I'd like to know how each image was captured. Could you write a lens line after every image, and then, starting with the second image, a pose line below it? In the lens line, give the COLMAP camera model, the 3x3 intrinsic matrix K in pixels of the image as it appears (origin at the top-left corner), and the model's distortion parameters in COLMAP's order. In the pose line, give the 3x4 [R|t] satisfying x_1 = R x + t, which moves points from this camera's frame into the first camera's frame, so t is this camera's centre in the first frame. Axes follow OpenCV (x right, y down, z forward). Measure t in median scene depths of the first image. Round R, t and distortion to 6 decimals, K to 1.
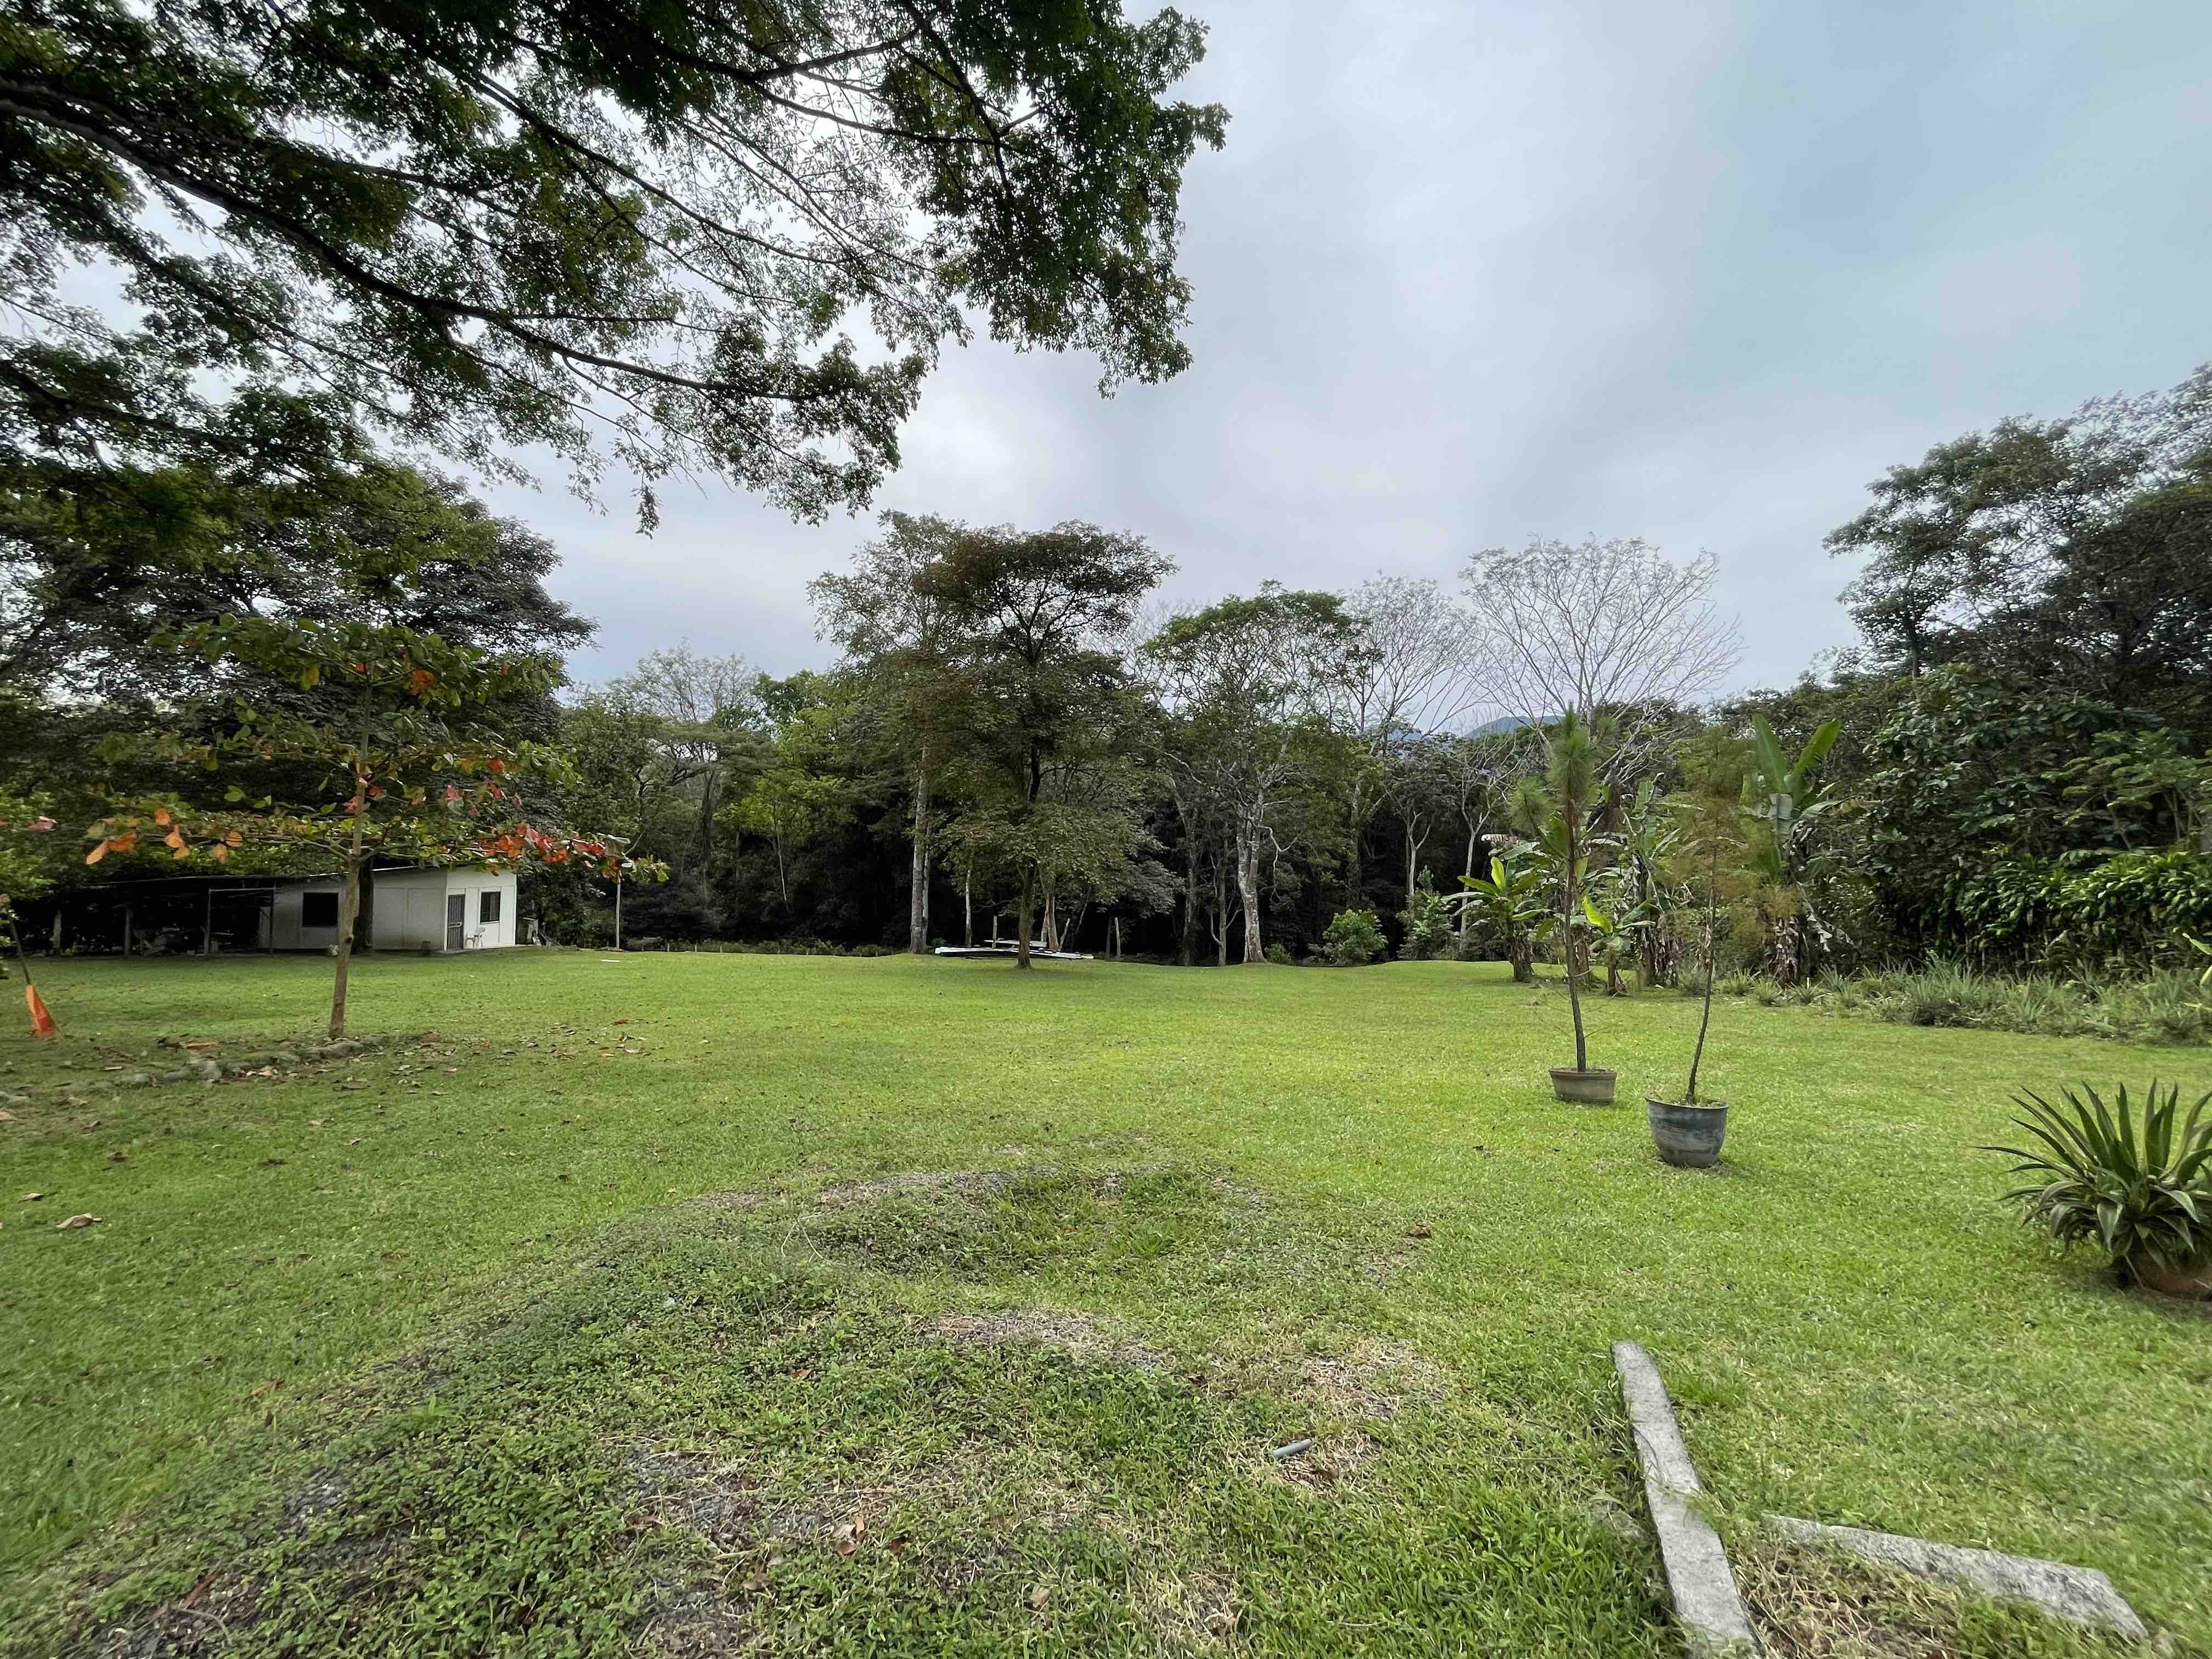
lens RADIAL K [[898.2, 0, 1102.8], [0, 898.2, 832.0], [0, 0, 1]] dist [-0.000920, 0.000124]
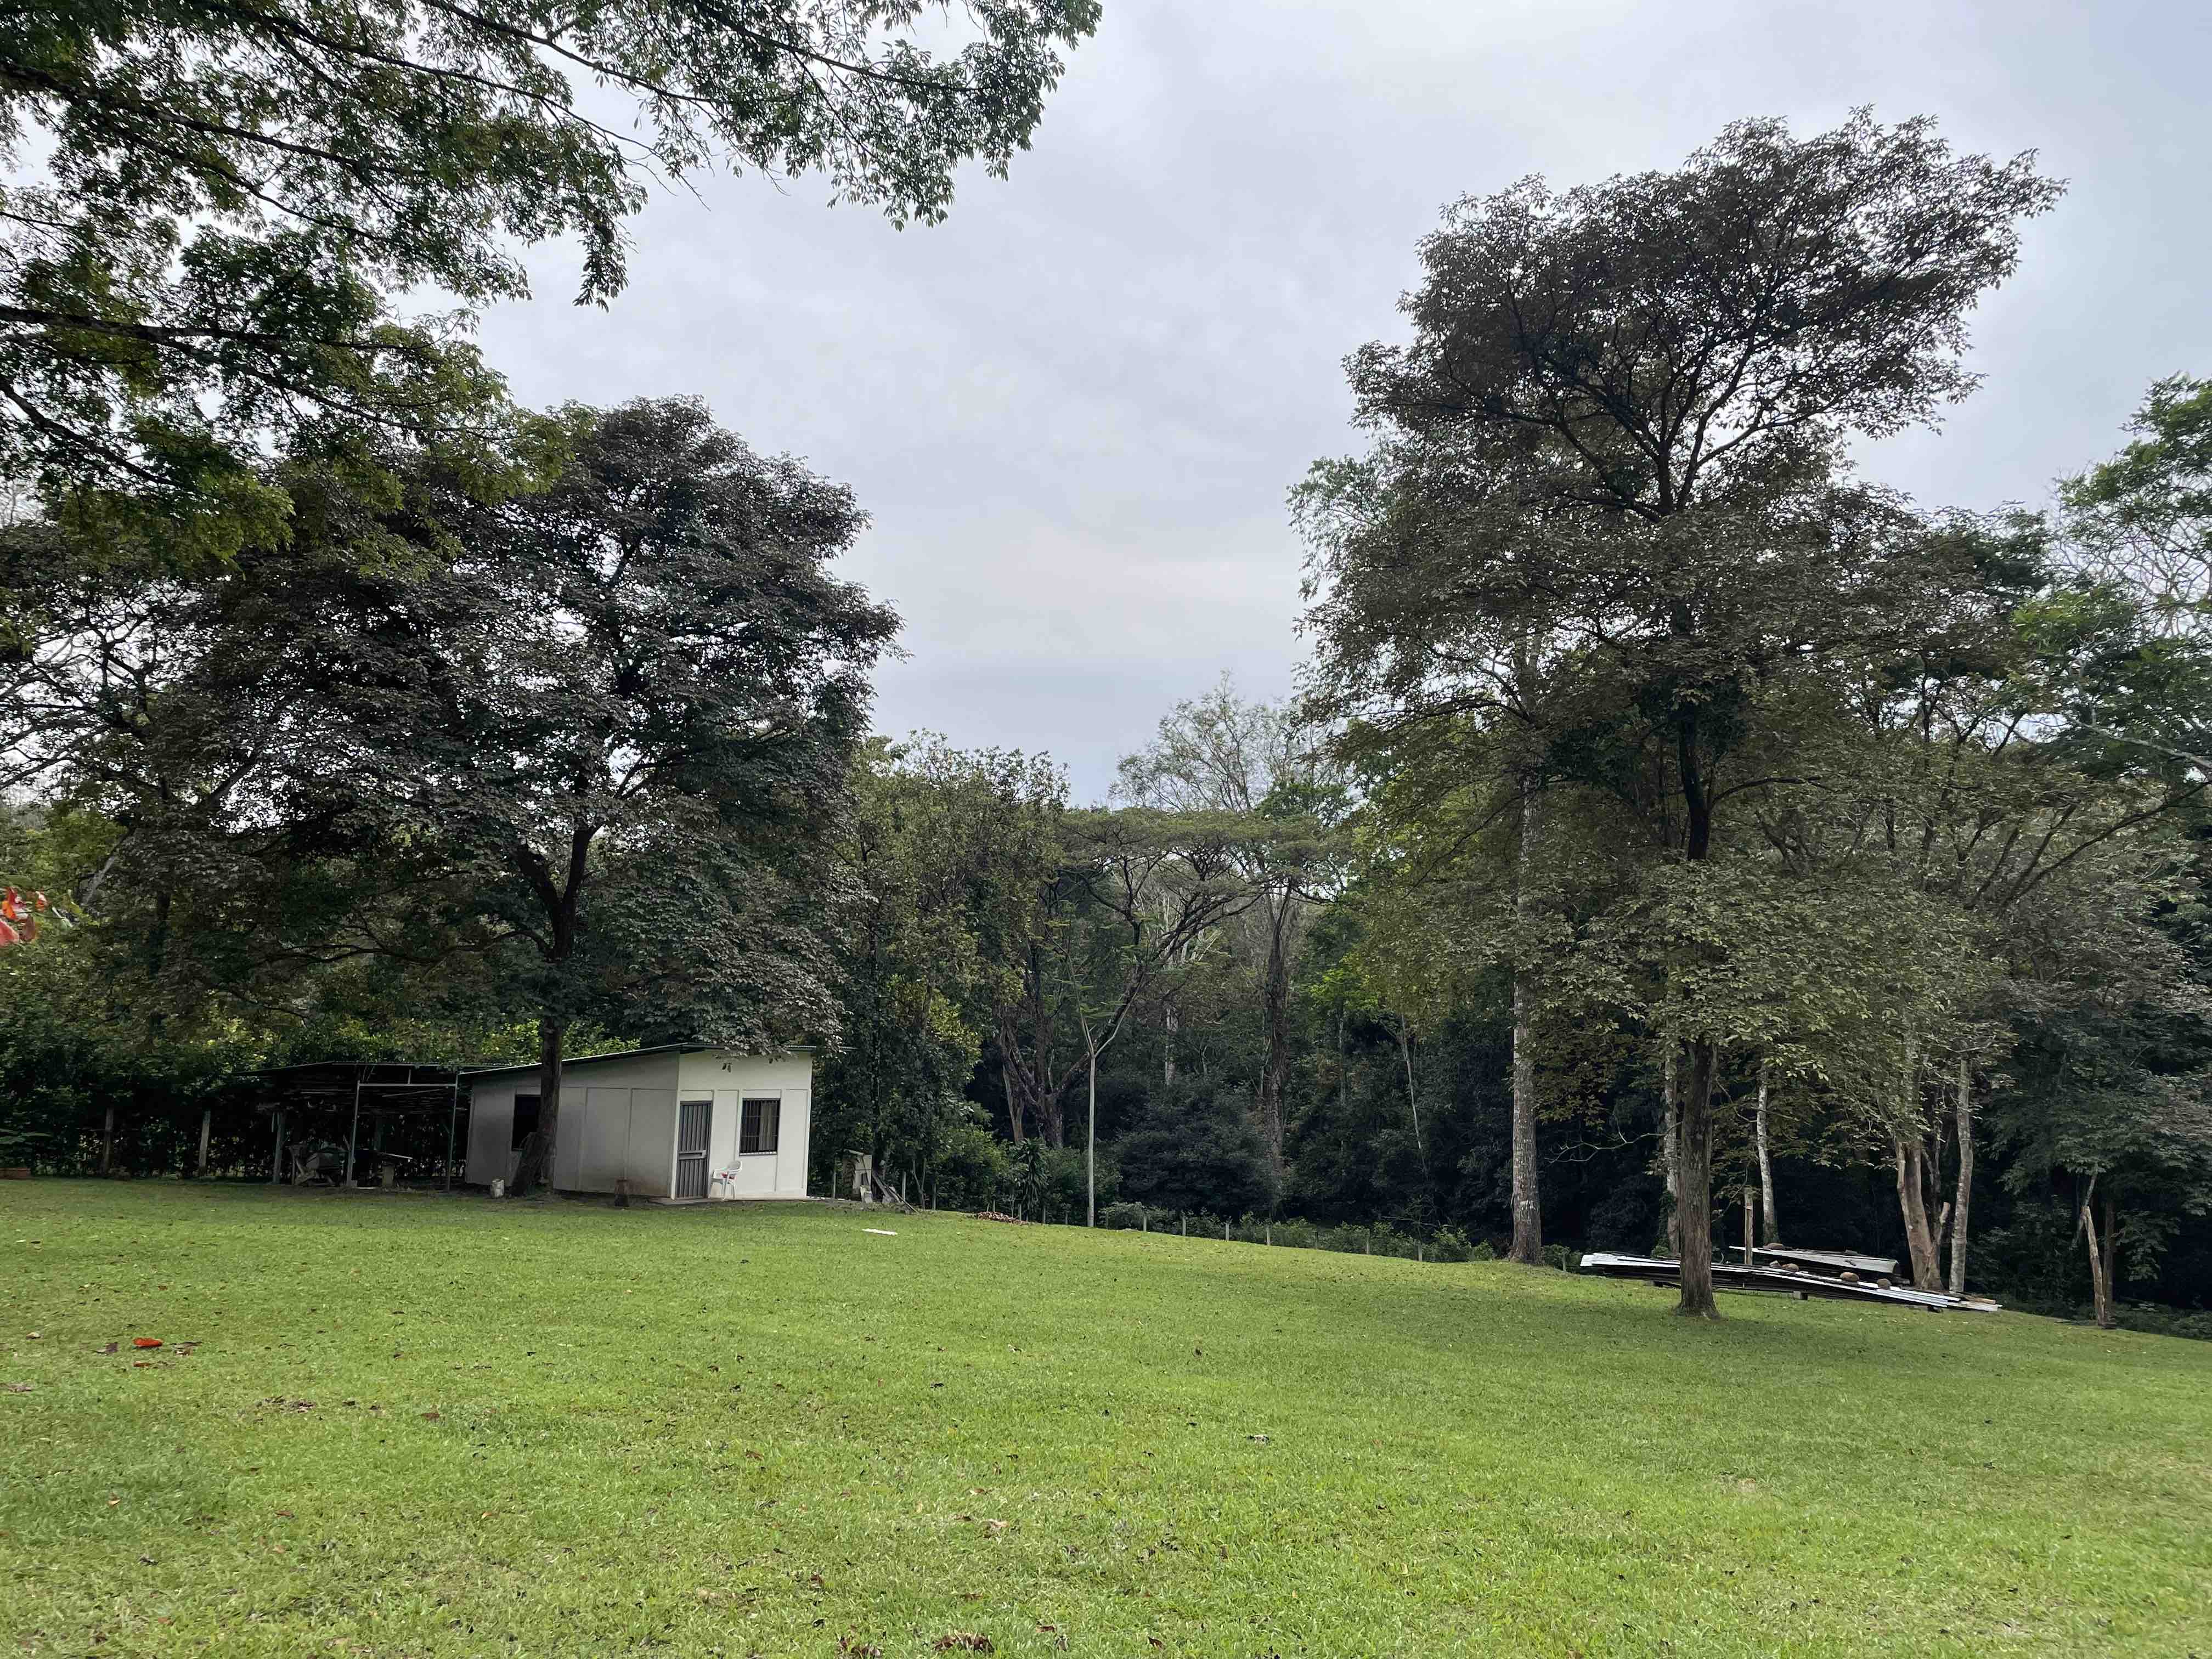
lens RADIAL K [[1653.4, 0, 1110.3], [0, 1653.4, 820.4], [0, 0, 1]] dist [0.031863, -0.003042]
pose [[0.831748, -0.079859, -0.549379, 0.097853], [0.008466, 0.991309, -0.131282, 0.031200], [0.555089, 0.104543, 0.825195, 0.232409]]
